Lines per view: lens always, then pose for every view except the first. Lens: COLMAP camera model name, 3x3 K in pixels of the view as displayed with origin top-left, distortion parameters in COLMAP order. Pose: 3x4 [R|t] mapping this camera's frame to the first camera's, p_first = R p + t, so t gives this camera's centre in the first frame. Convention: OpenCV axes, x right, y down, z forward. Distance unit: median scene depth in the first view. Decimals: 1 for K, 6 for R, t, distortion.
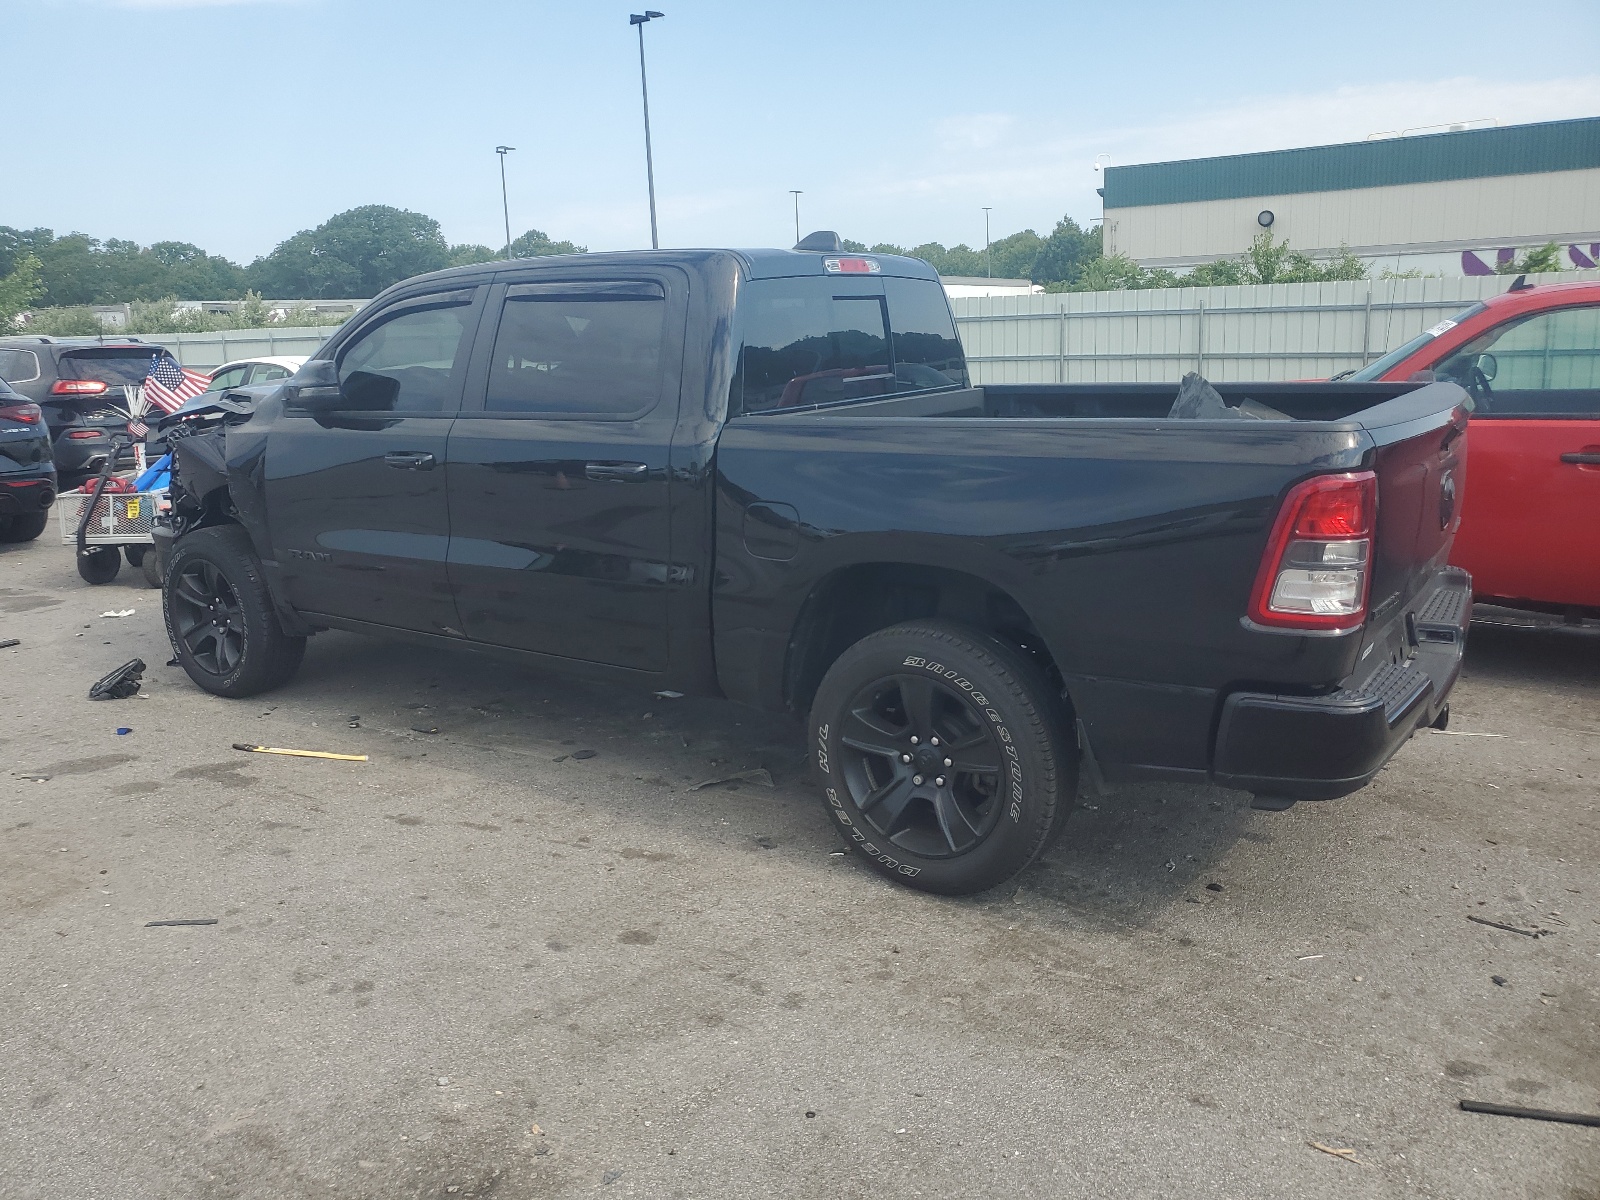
lens RADIAL K [[1273.5, 0, 794.3], [0, 1273.5, 580.8], [0, 0, 1]] dist [-0.003568, 0.031676]
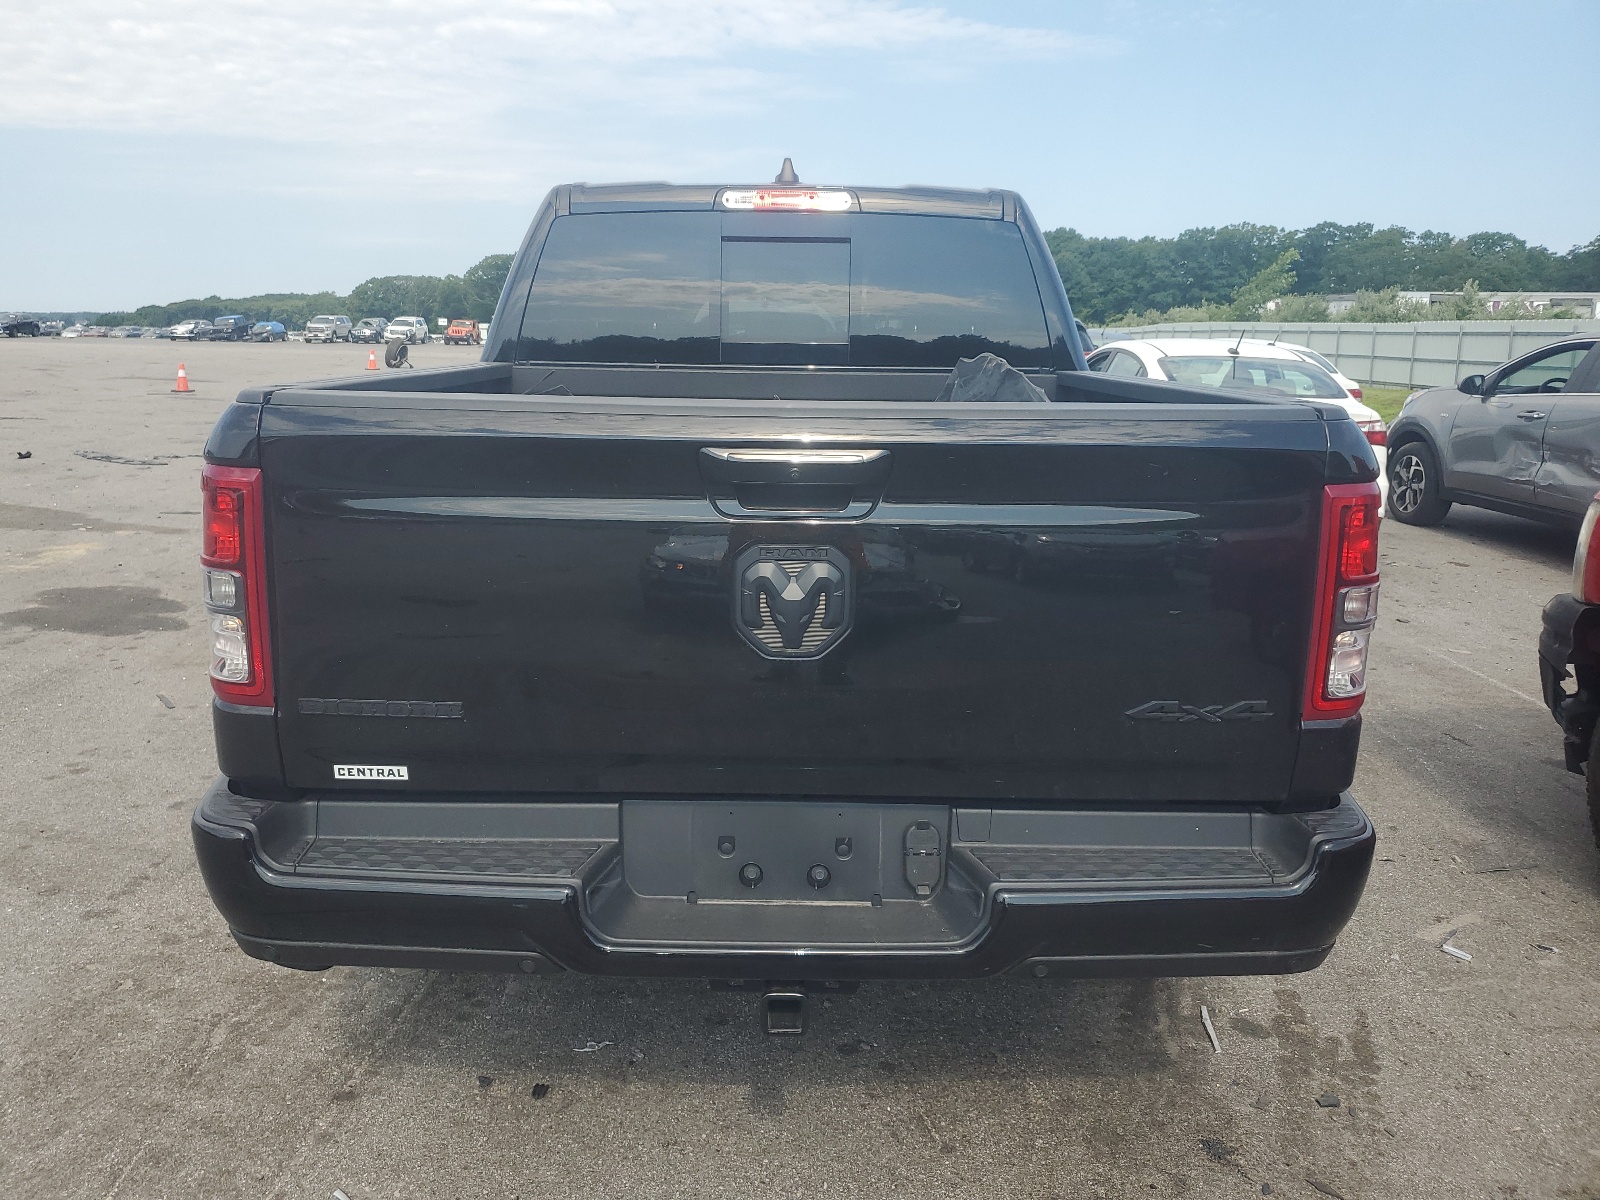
lens RADIAL K [[1273.5, 0, 794.3], [0, 1273.5, 580.8], [0, 0, 1]] dist [-0.003568, 0.031676]
pose [[0.557428, 0.201042, -0.805516, 0.054414], [-0.197995, 0.974434, 0.106186, -0.007664], [0.806270, 0.100297, 0.582983, 0.041077]]
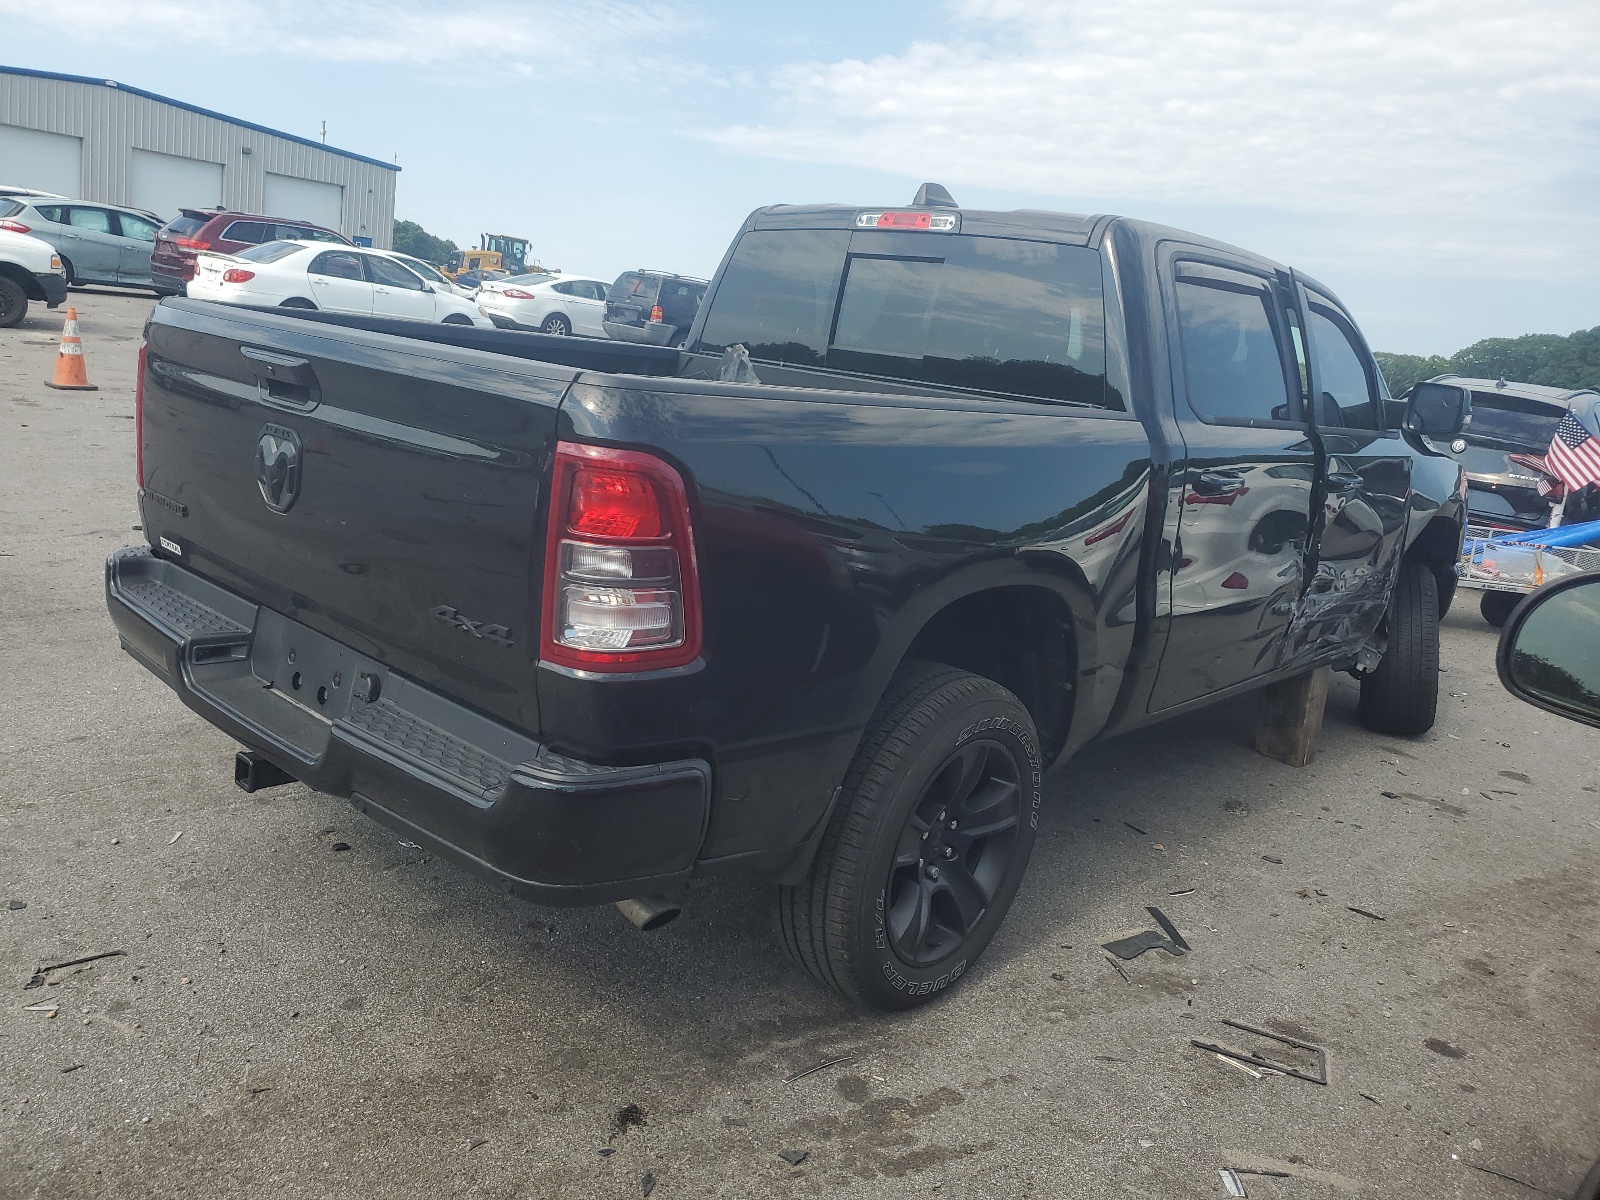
lens RADIAL K [[1306.8, 0, 800.0], [0, 1306.8, 600.0], [0, 0, 1]] dist [-0.006327, 0.034677]
pose [[-0.168911, 0.211249, -0.962727, 0.069191], [-0.307688, 0.916647, 0.255122, -0.016194], [0.936375, 0.339312, -0.089833, 0.080426]]
